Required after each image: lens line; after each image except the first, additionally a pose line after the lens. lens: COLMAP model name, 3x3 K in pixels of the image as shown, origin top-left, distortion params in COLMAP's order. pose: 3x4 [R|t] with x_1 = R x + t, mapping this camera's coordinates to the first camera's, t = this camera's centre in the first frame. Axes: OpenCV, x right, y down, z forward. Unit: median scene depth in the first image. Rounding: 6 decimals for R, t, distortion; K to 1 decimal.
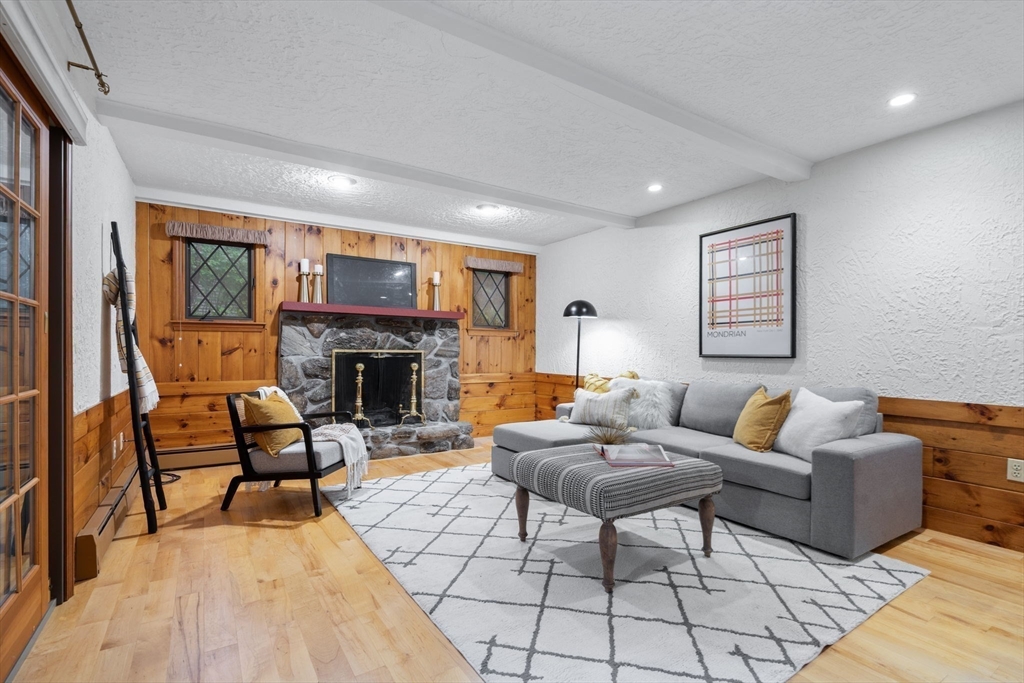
lens RADIAL K [[471.1, 0, 514.8], [0, 471.1, 346.0], [0, 0, 1]] dist [-0.001651, 0.000411]
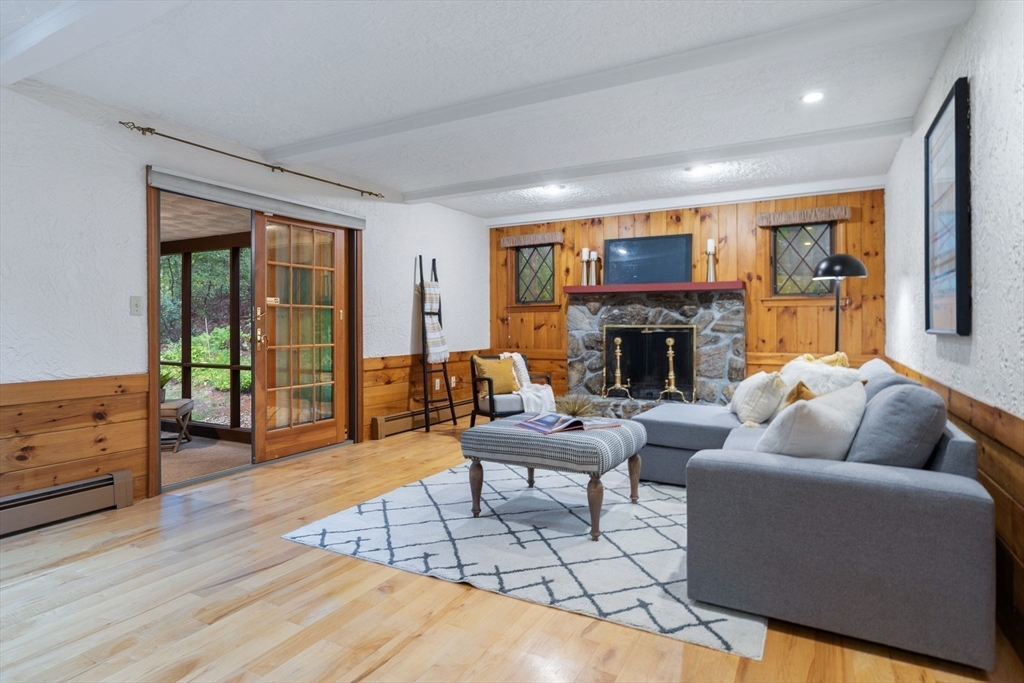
lens RADIAL K [[563.6, 0, 514.6], [0, 563.6, 317.2], [0, 0, 1]] dist [-0.001900, 0.000316]
pose [[0.485747, -0.017104, -0.873932, 0.696814], [0.014921, 0.999825, -0.011275, 0.000968], [0.873972, -0.007563, 0.485917, 0.155914]]
